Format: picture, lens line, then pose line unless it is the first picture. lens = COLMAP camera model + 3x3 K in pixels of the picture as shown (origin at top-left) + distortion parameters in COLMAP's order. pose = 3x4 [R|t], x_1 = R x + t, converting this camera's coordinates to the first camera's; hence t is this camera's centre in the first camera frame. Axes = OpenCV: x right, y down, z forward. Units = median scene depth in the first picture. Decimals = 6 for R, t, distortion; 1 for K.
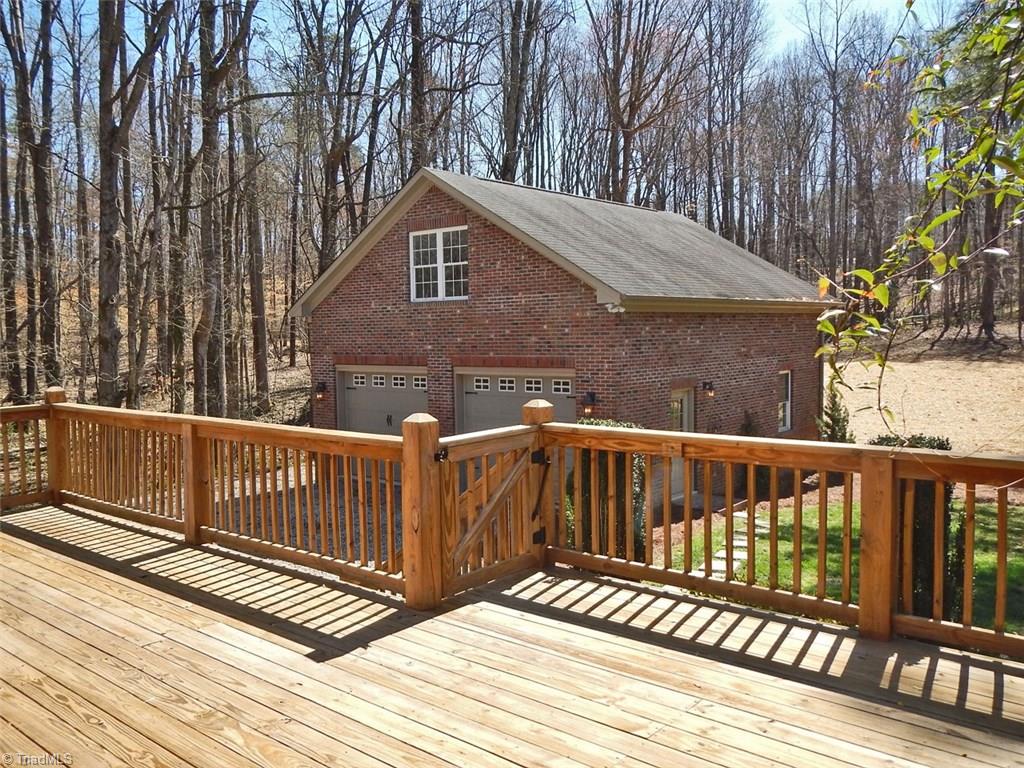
lens RADIAL K [[838.5, 0, 504.3], [0, 838.5, 387.8], [0, 0, 1]] dist [-0.003662, -0.017670]
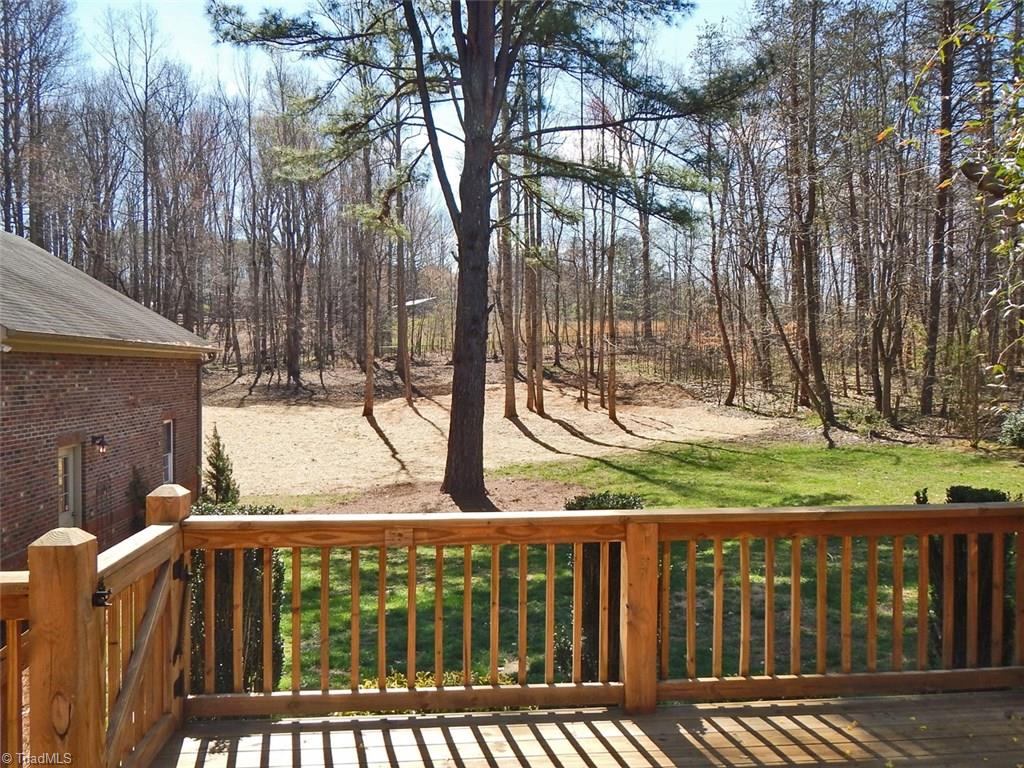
lens RADIAL K [[838.5, 0, 513.1], [0, 838.5, 390.5], [0, 0, 1]] dist [-0.003662, -0.017670]
pose [[0.687113, 0.003614, 0.726541, -0.258759], [0.031939, 0.998871, -0.035174, -0.029028], [-0.725848, 0.047373, 0.686222, 0.313753]]
